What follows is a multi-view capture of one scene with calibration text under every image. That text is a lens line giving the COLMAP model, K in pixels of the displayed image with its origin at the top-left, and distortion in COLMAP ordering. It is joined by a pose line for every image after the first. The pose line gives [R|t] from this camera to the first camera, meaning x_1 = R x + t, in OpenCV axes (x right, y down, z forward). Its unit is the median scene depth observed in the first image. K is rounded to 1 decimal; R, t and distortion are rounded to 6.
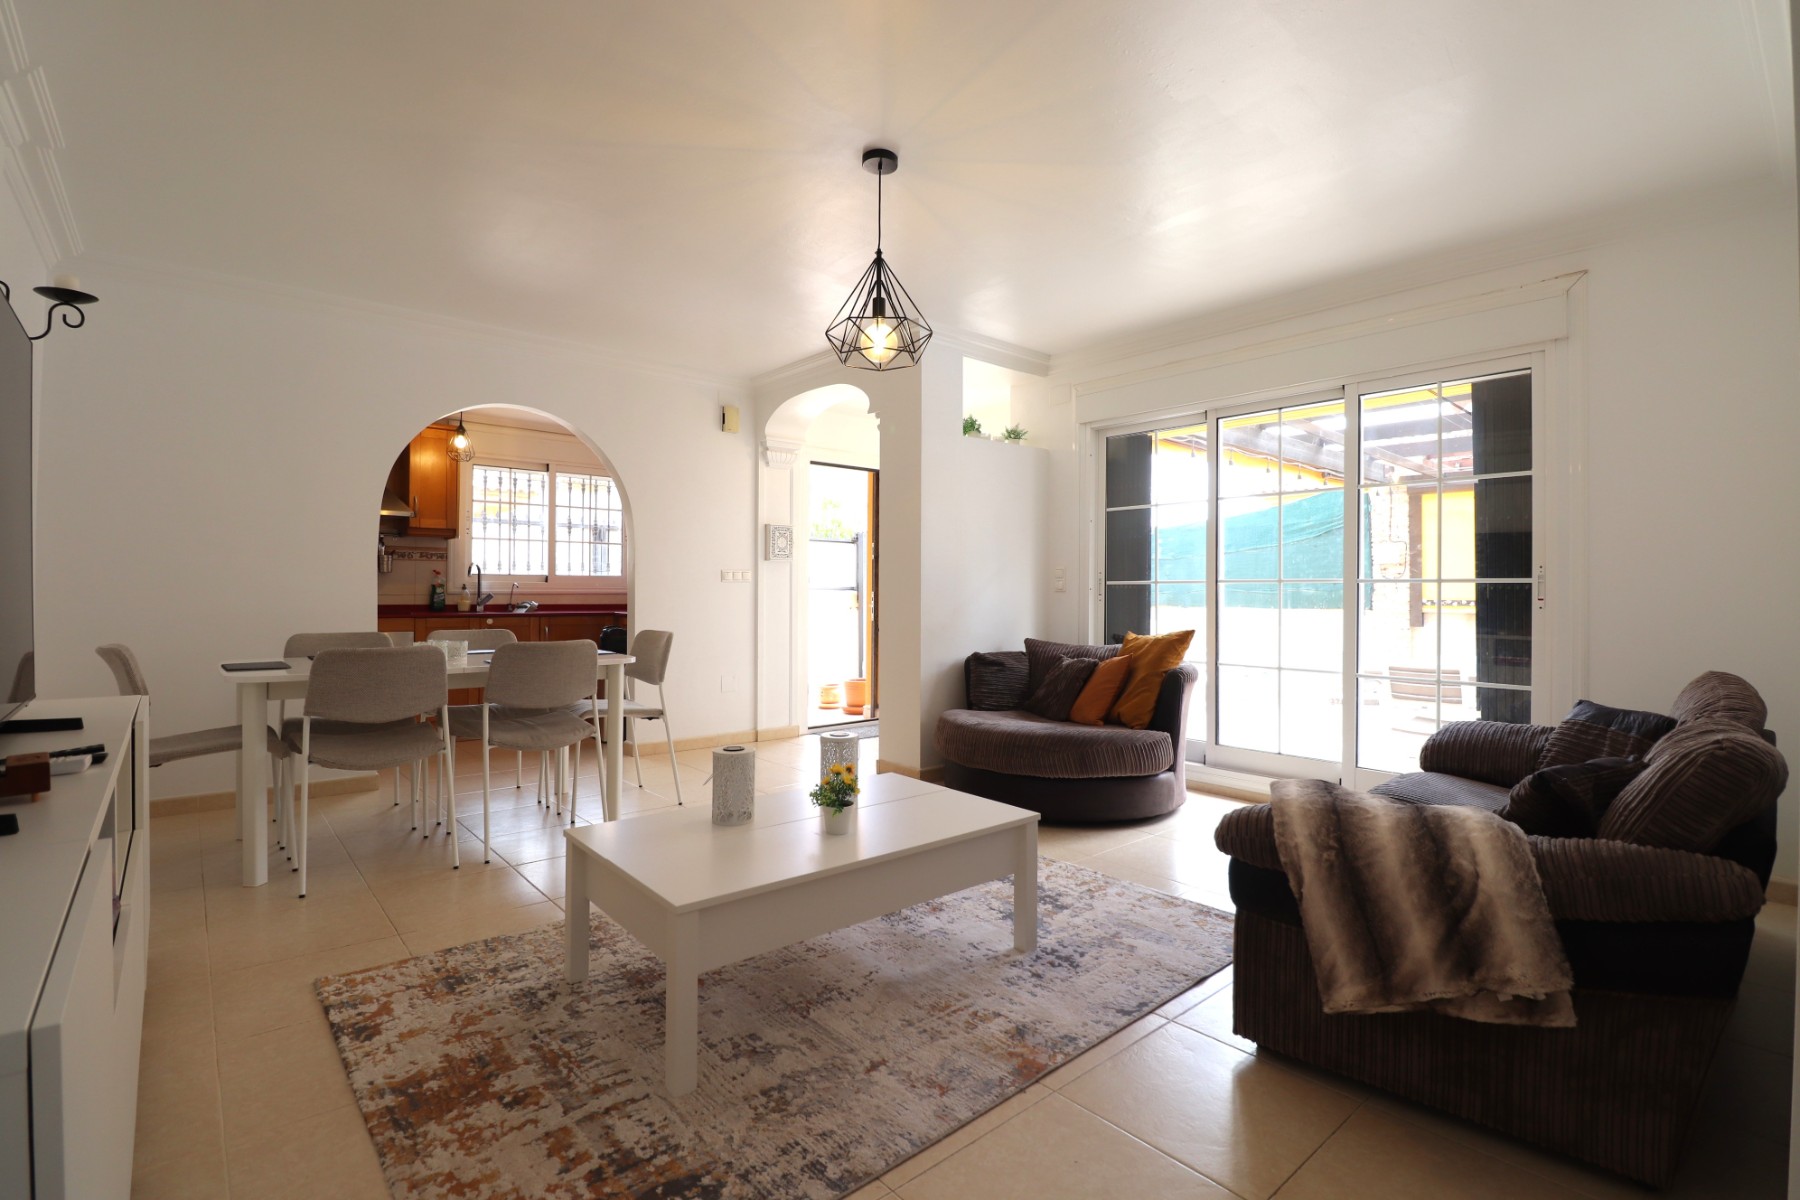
lens RADIAL K [[835.1, 0, 905.4], [0, 835.1, 581.1], [0, 0, 1]] dist [0.000198, -0.014298]
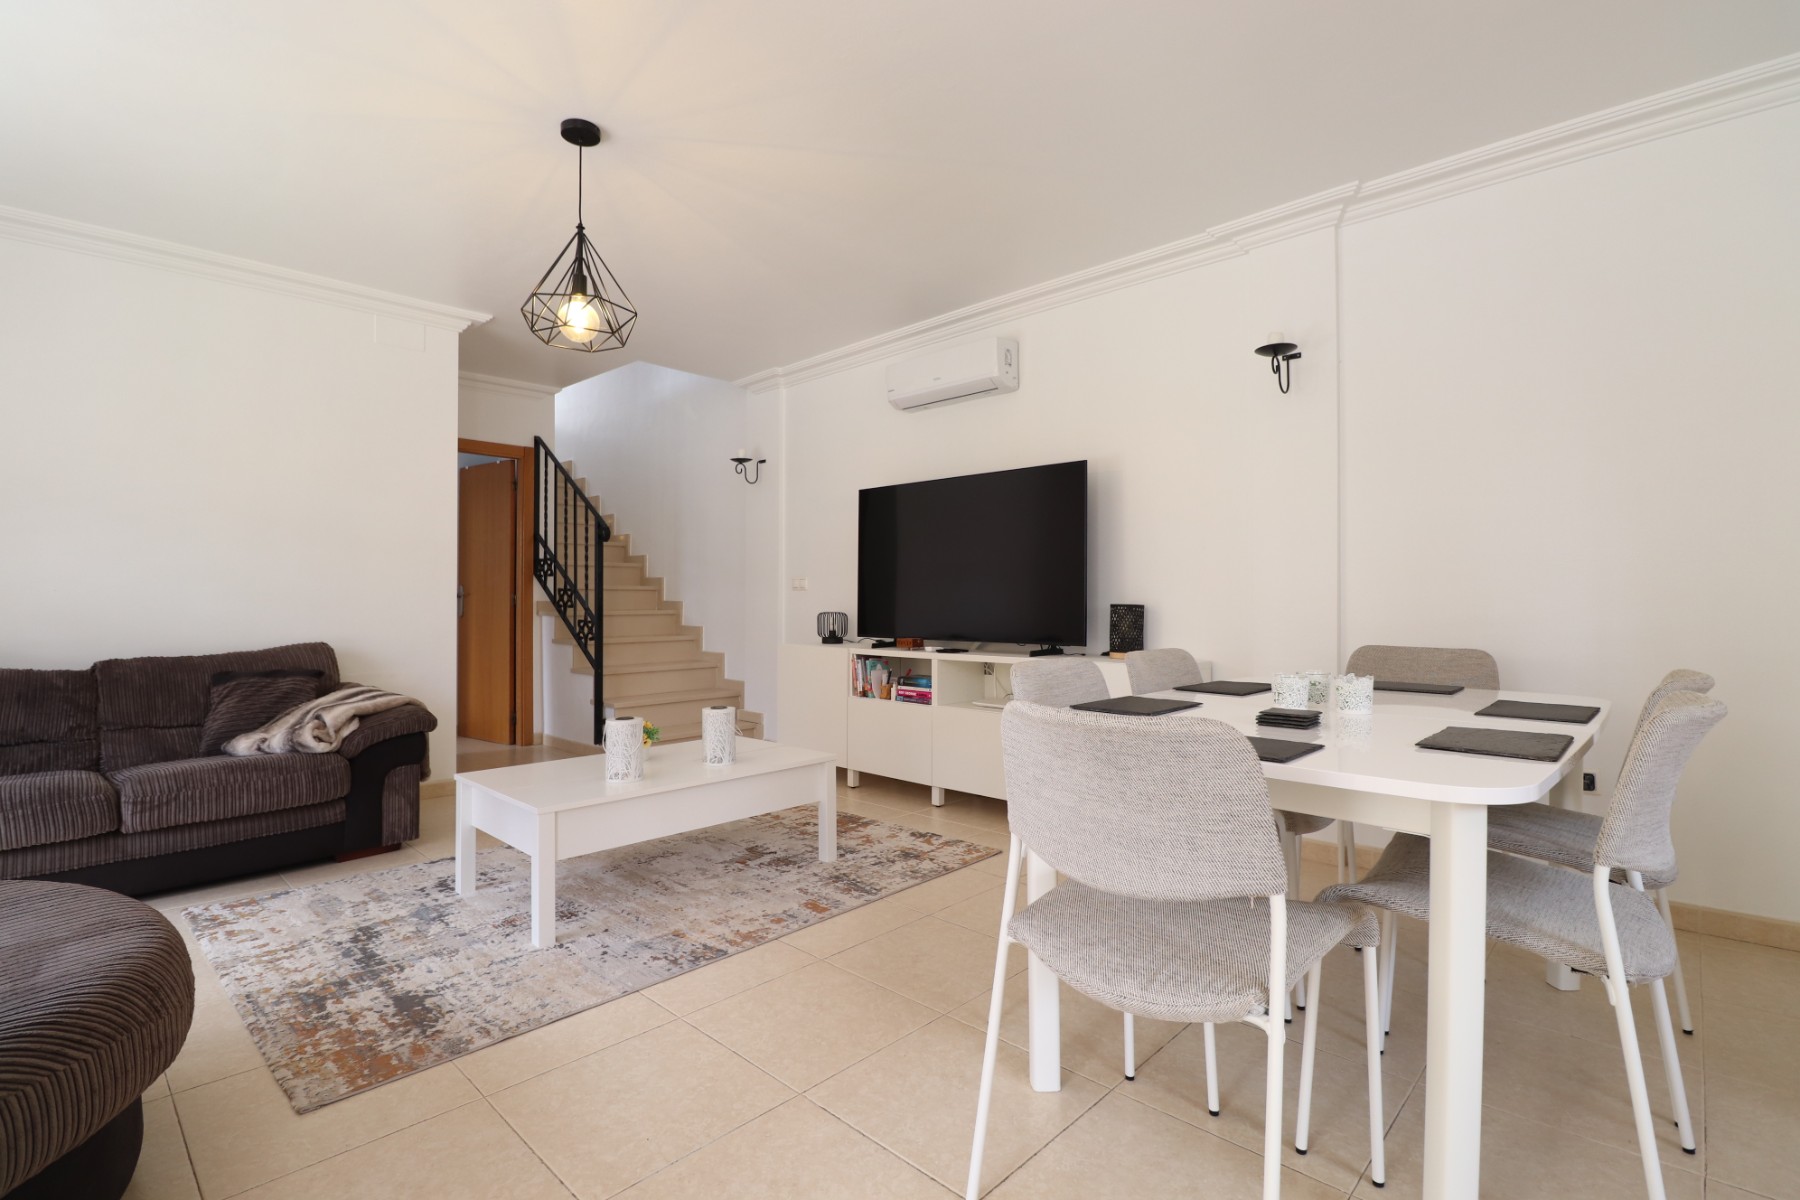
lens RADIAL K [[838.6, 0, 904.0], [0, 838.6, 586.7], [0, 0, 1]] dist [-0.000183, -0.013599]
pose [[-0.995355, -0.007072, -0.096012, -0.309659], [-0.004481, 0.999621, -0.027176, 0.039584], [0.096167, -0.026619, -0.995009, 1.975343]]
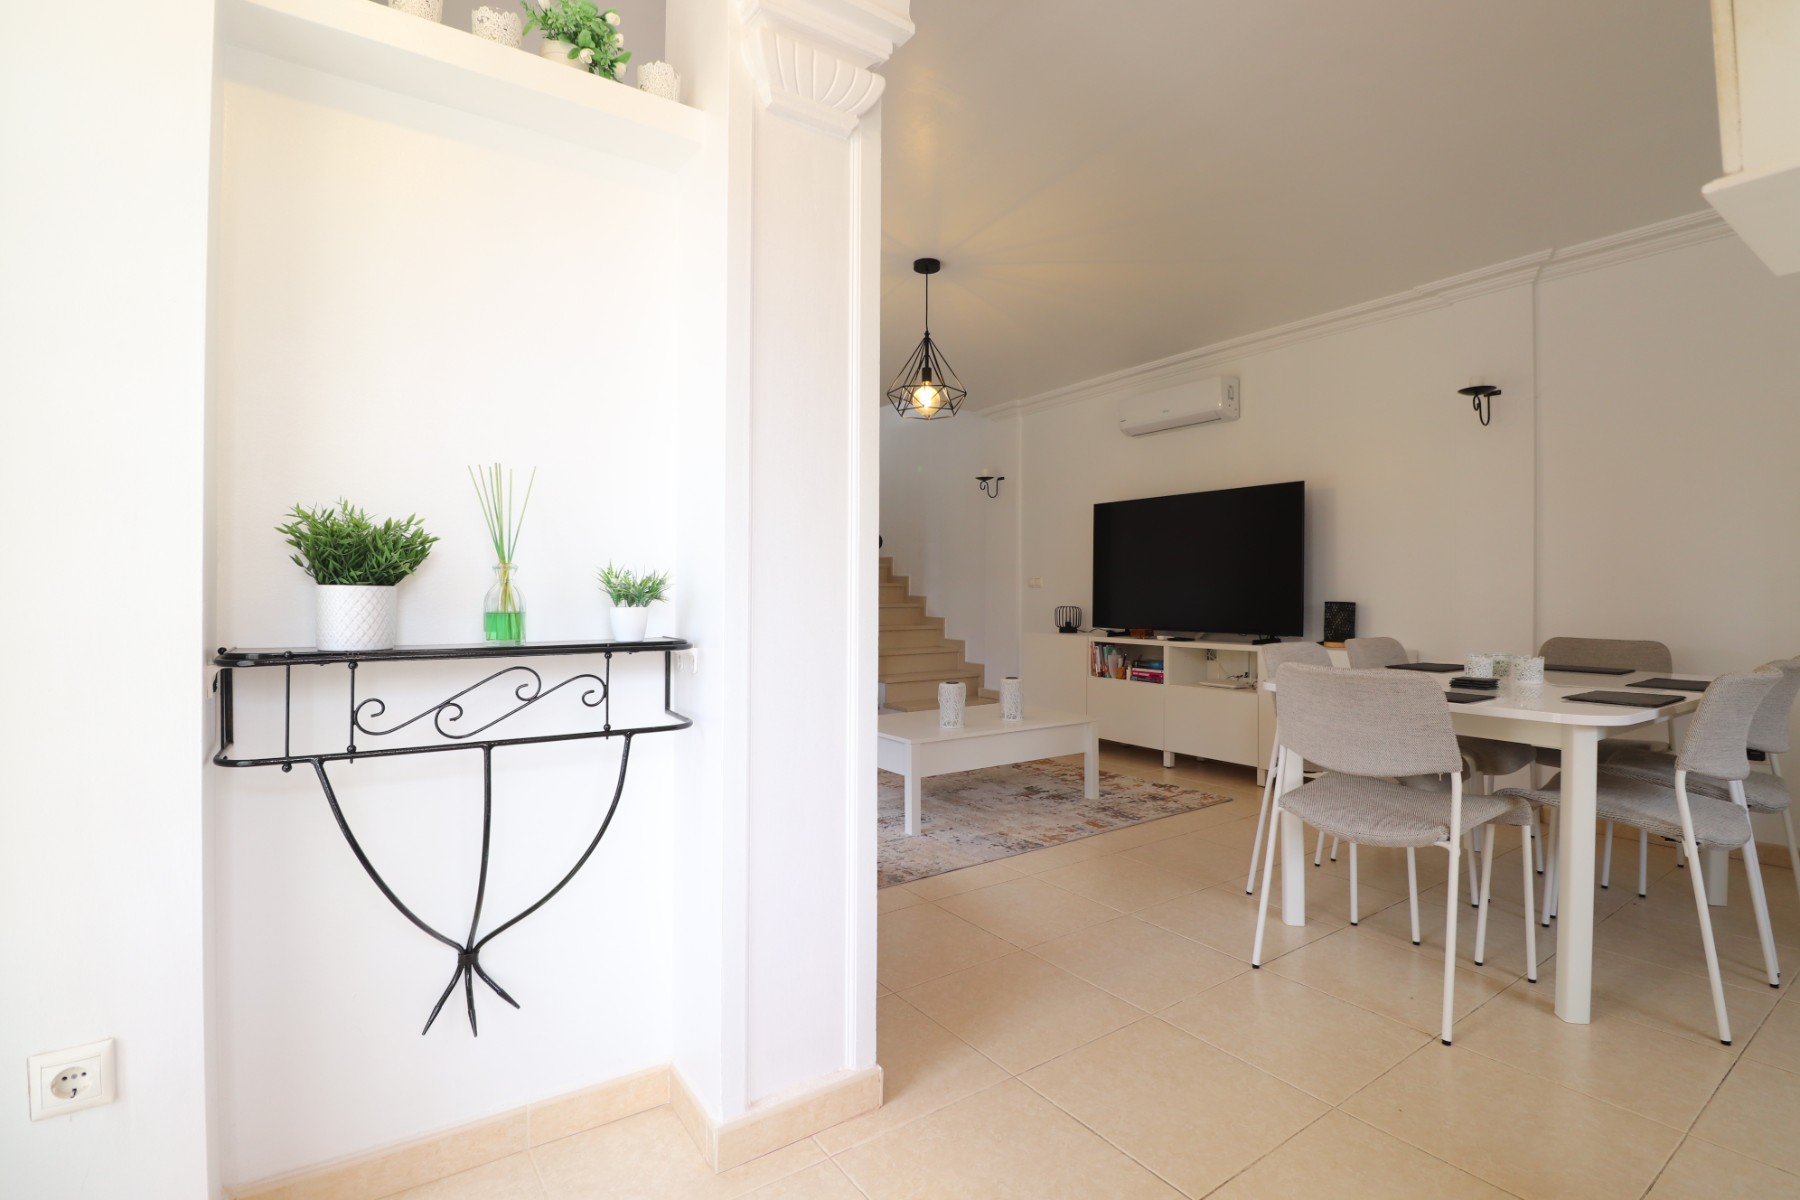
lens RADIAL K [[838.6, 0, 904.0], [0, 838.6, 586.7], [0, 0, 1]] dist [-0.000183, -0.013599]
pose [[-0.994499, -0.007409, 0.104486, -0.138643], [-0.009275, 0.999806, -0.017385, 0.036648], [-0.104337, -0.018259, -0.994374, 2.338687]]
